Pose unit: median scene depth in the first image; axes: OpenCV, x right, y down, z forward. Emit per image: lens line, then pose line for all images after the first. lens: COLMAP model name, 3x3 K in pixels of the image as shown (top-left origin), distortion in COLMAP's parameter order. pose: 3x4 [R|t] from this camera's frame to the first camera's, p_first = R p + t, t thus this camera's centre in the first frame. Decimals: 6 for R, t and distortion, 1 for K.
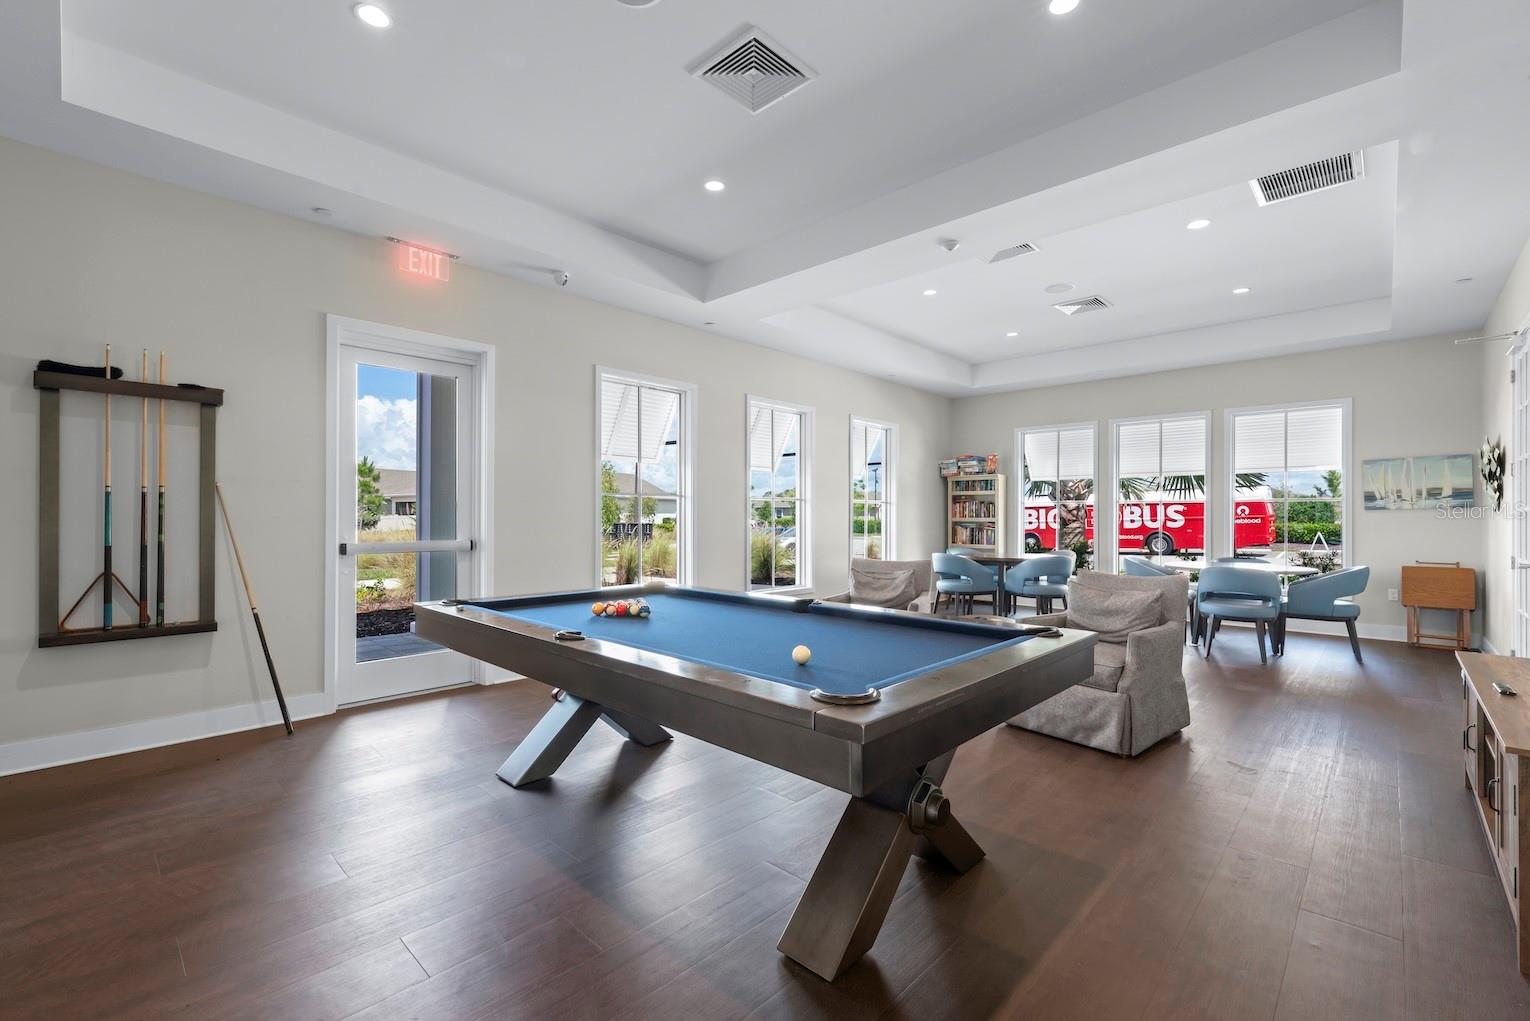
lens RADIAL K [[659.5, 0, 759.8], [0, 659.5, 512.3], [0, 0, 1]] dist [0.000311, 0.001984]
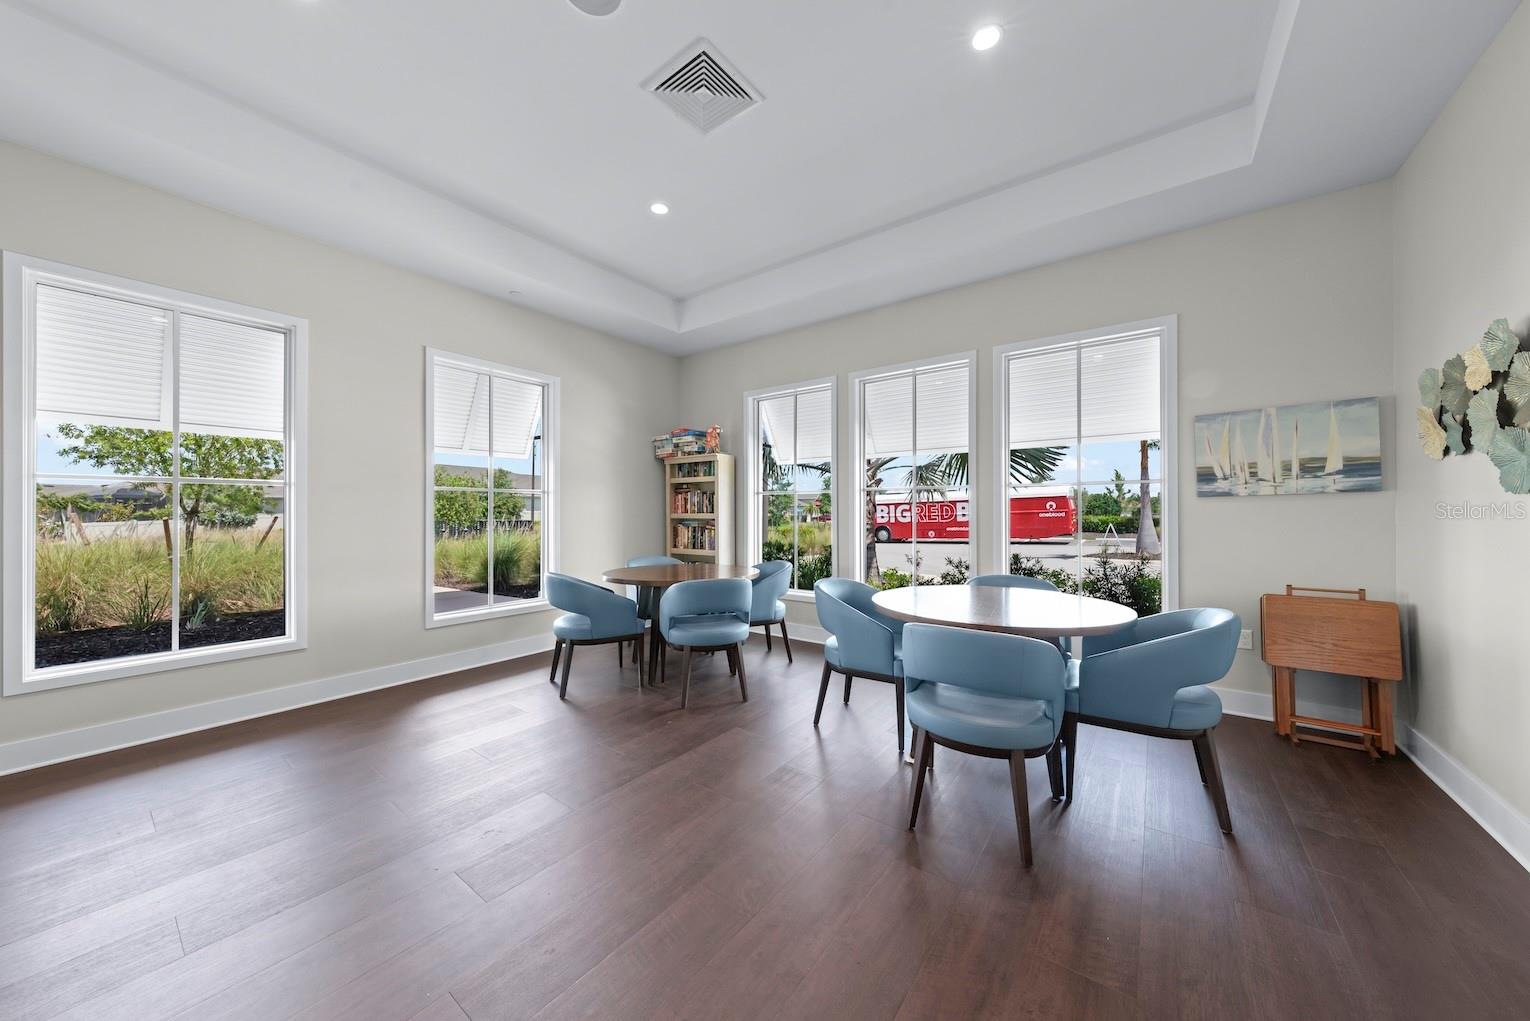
lens RADIAL K [[522.0, 0, 768.8], [0, 522.0, 509.2], [0, 0, 1]] dist [0.011375, 0.000031]
pose [[0.991724, -0.004771, 0.128301, 0.342812], [0.004800, 0.999988, 0.000077, 0.004131], [-0.128299, 0.000540, 0.991735, 0.423223]]
